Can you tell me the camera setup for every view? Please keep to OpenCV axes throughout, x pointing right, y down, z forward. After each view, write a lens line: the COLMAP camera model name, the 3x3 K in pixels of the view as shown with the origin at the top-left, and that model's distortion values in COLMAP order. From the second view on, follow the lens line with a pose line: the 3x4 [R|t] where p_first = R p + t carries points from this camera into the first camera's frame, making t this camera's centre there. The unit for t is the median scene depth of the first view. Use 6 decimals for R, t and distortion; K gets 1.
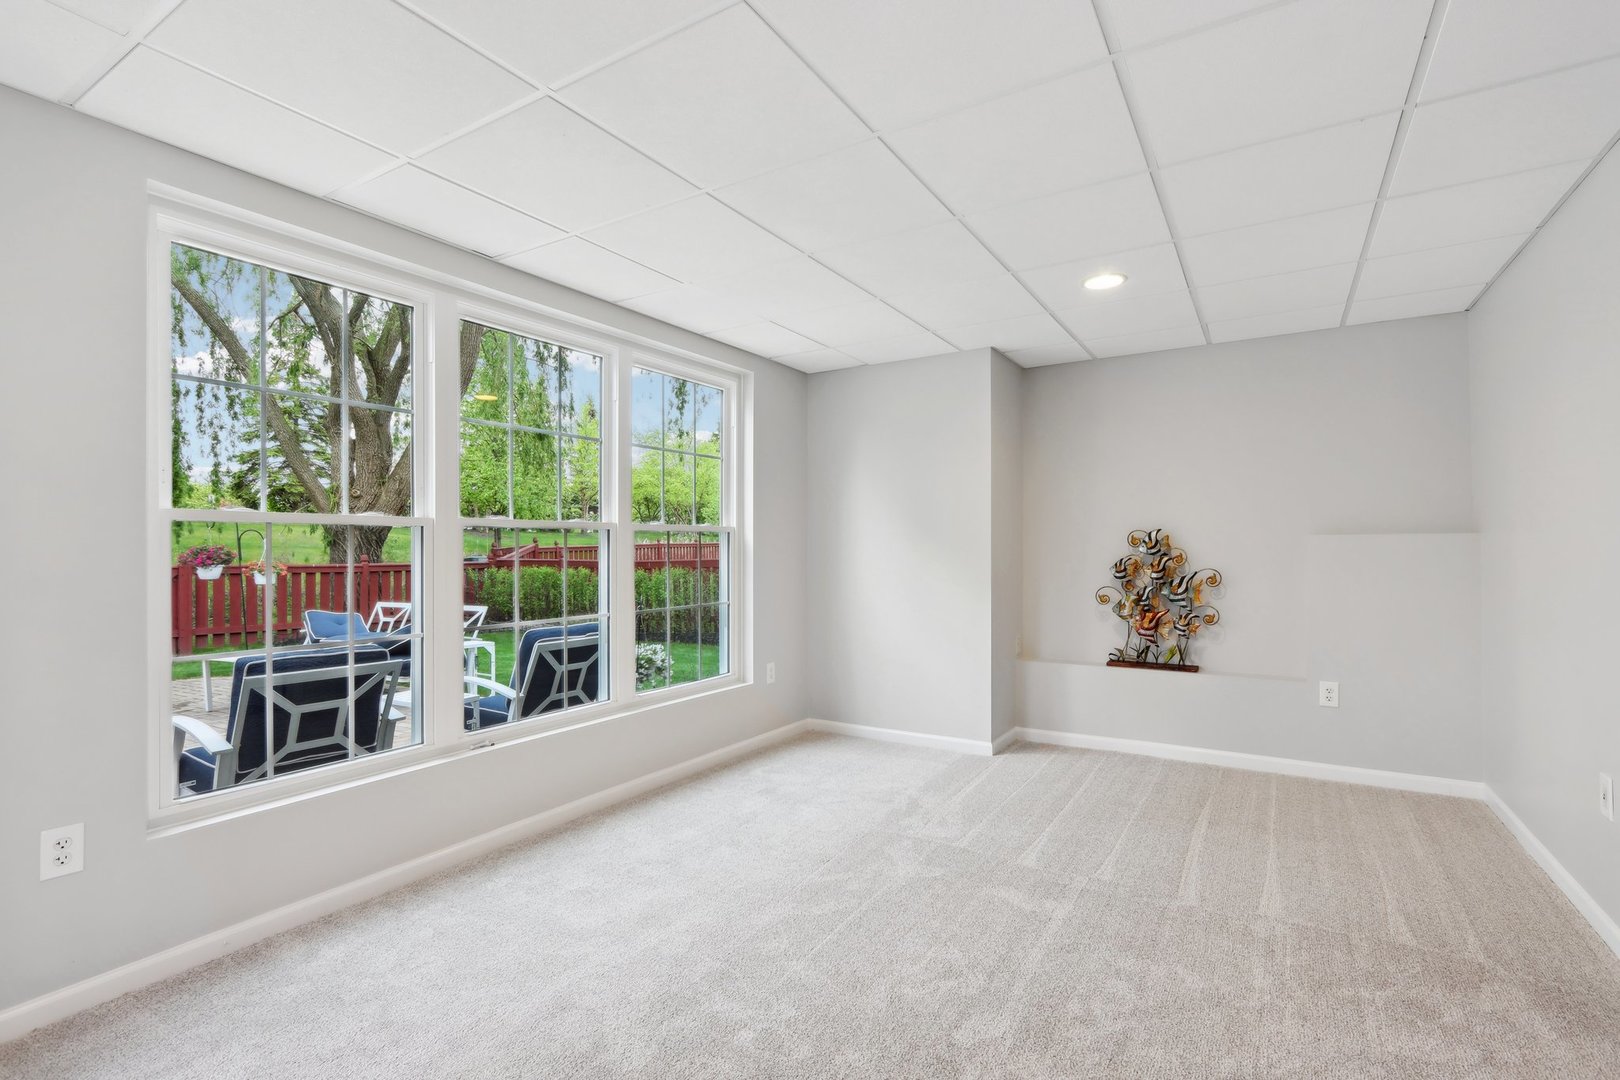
lens RADIAL K [[756.9, 0, 819.9], [0, 756.9, 547.8], [0, 0, 1]] dist [-0.020900, 0.000645]
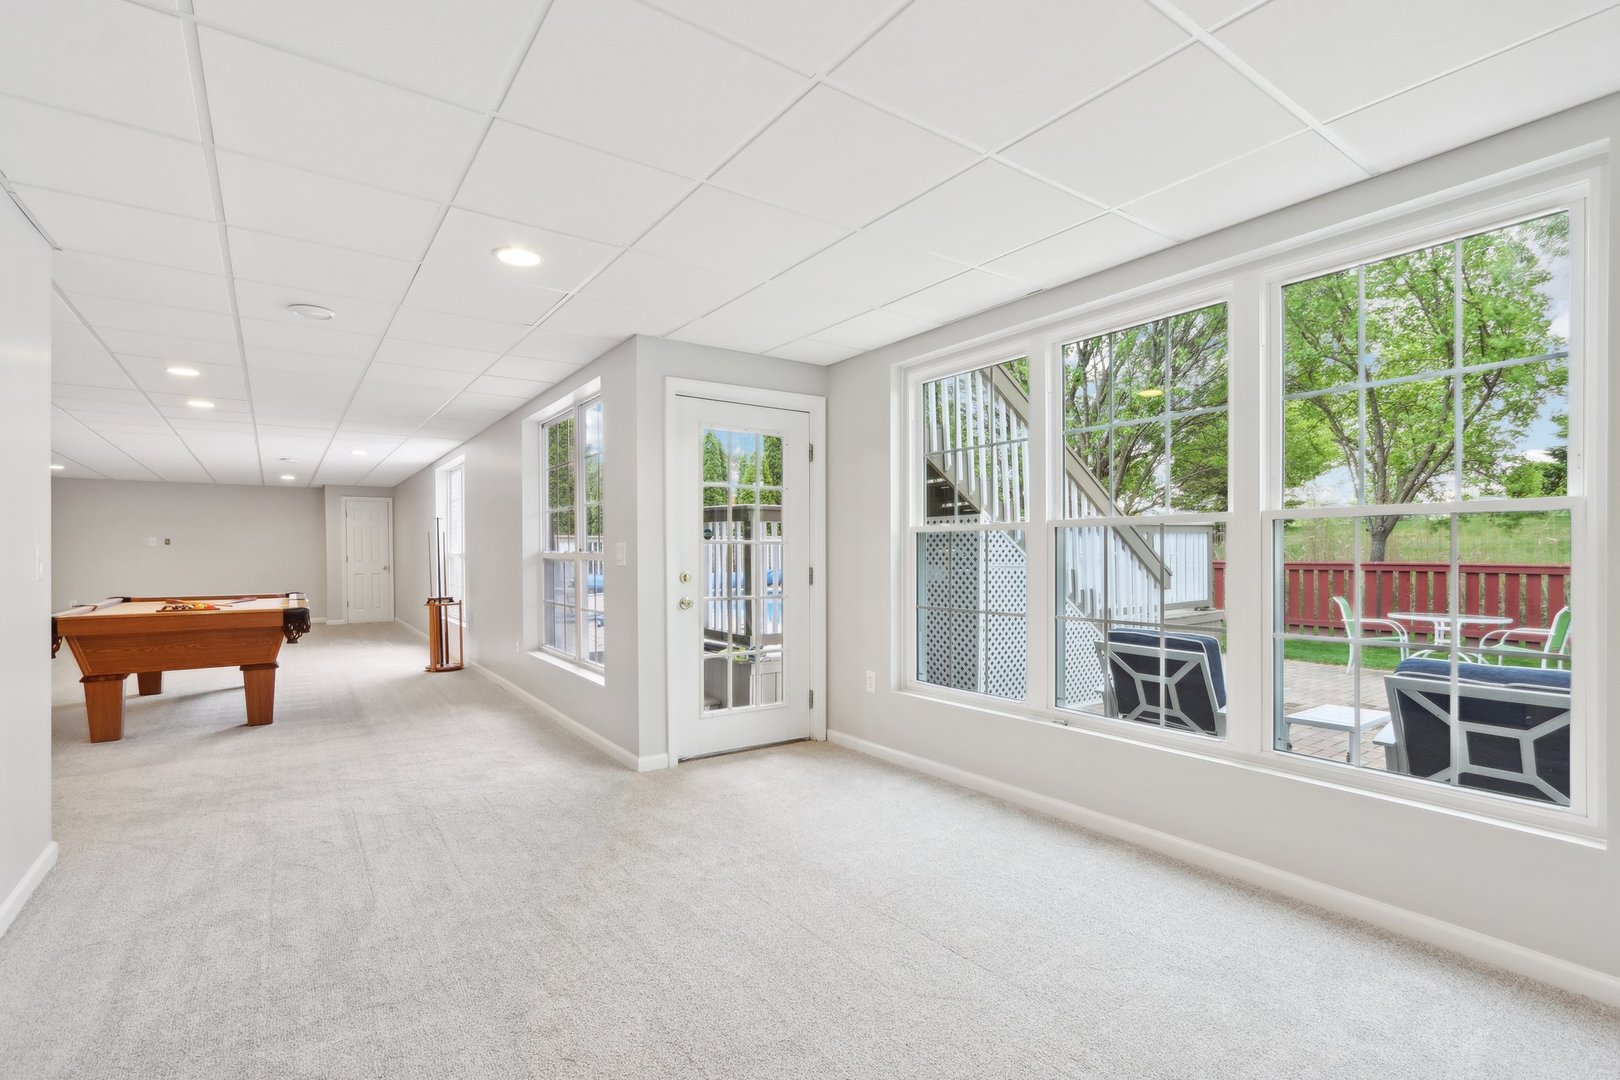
lens RADIAL K [[756.9, 0, 819.9], [0, 756.9, 547.8], [0, 0, 1]] dist [-0.020900, 0.000645]
pose [[-0.395074, 0.002797, -0.918645, 0.623815], [0.003672, 0.999992, 0.001466, 0.000075], [0.918642, -0.002794, -0.395081, 0.959787]]
